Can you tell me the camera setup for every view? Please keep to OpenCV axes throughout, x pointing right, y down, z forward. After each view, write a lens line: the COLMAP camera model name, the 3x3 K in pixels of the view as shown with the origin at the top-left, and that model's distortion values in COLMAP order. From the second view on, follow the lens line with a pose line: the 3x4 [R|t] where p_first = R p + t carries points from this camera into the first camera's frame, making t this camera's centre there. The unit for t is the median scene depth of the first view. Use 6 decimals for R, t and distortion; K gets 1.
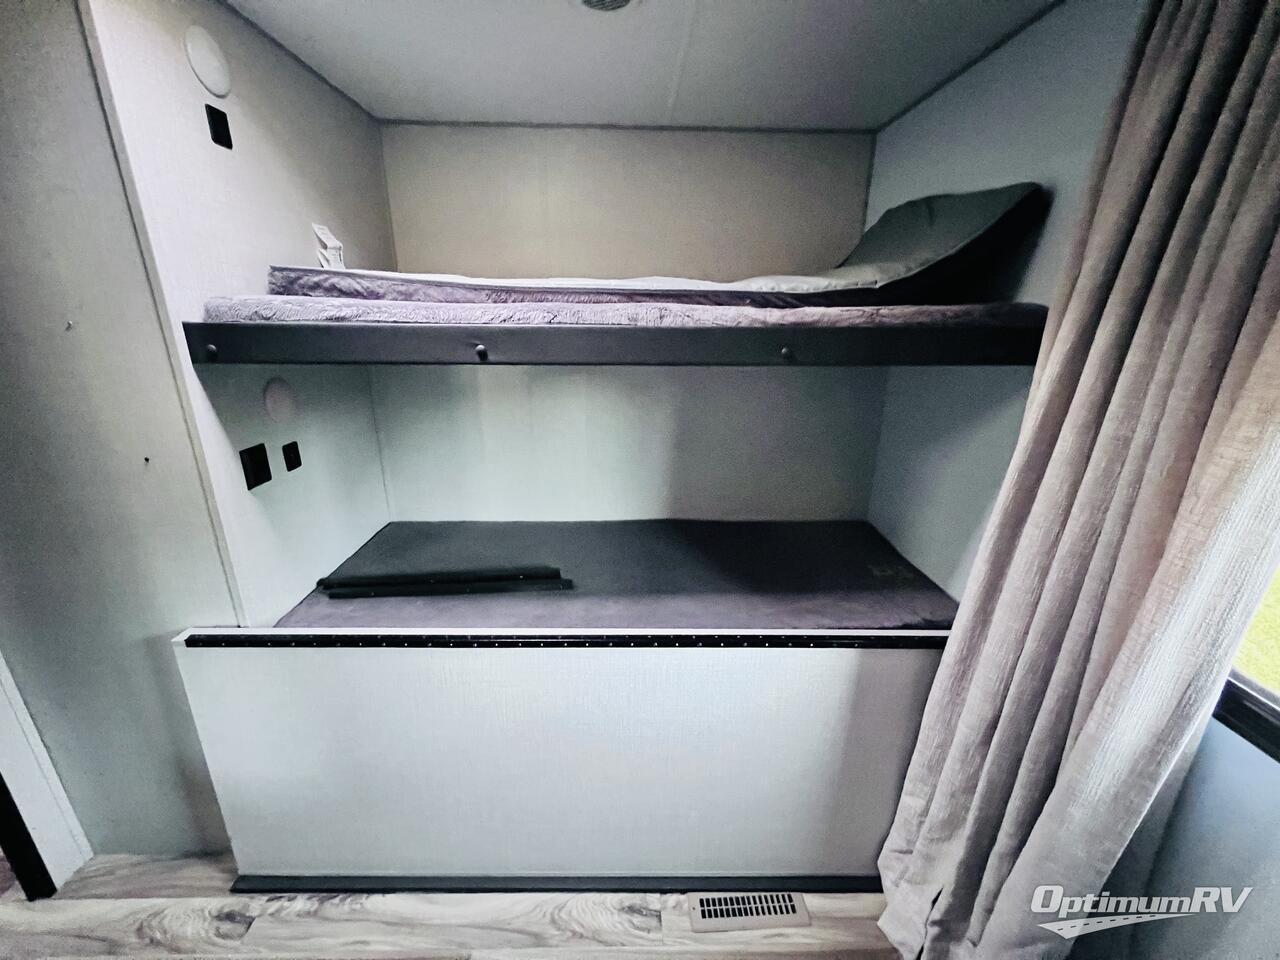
lens RADIAL K [[512.3, 0, 639.6], [0, 512.3, 475.4], [0, 0, 1]] dist [-0.003859, 0.000663]
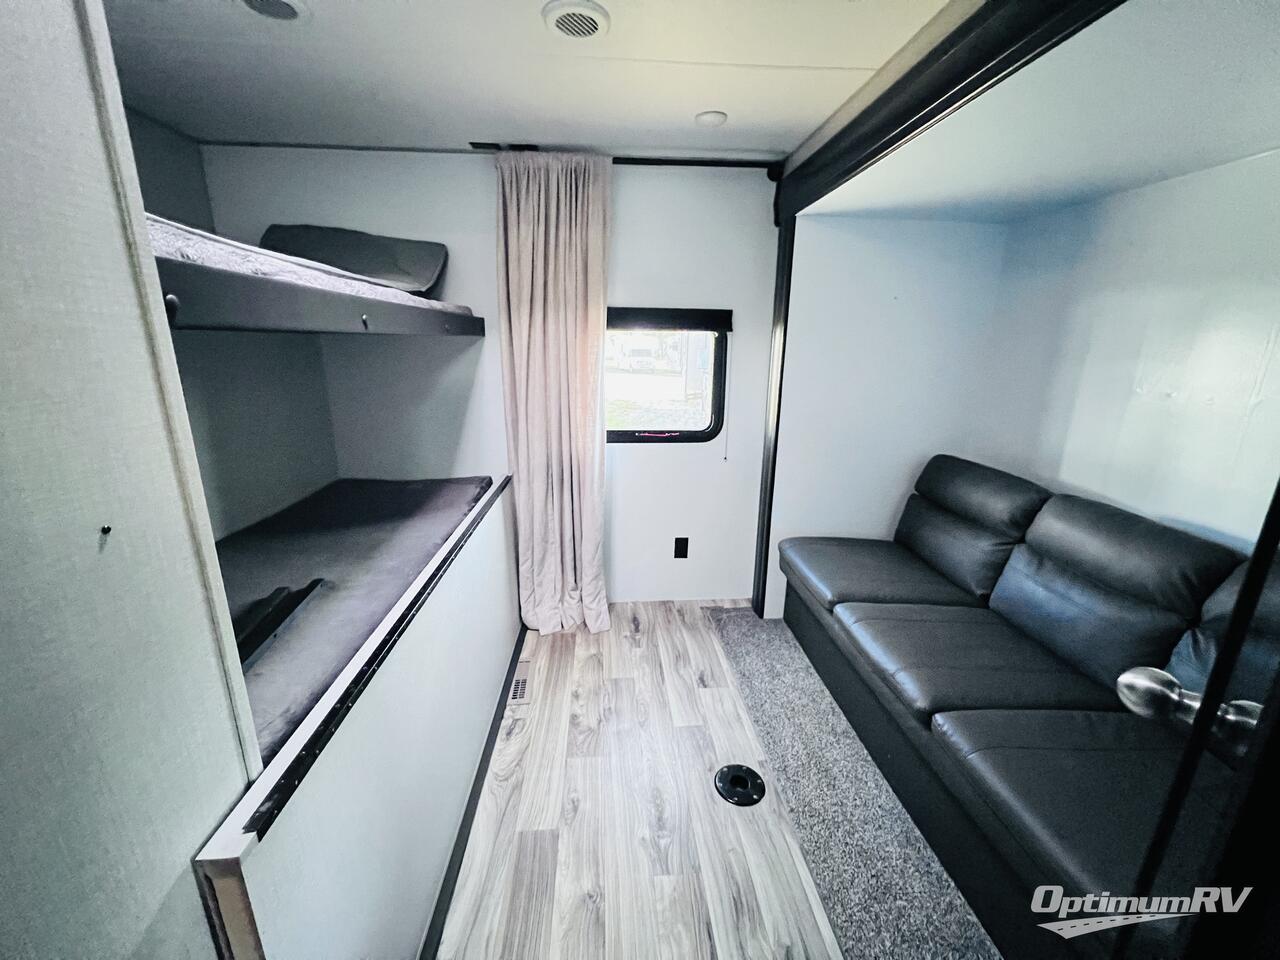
lens RADIAL K [[512.3, 0, 639.6], [0, 512.3, 475.4], [0, 0, 1]] dist [-0.003859, 0.000663]
pose [[-0.051046, -0.260549, 0.964110, -1.199436], [0.301103, 0.916433, 0.263606, -0.044874], [-0.952224, 0.303753, 0.031672, 0.418155]]
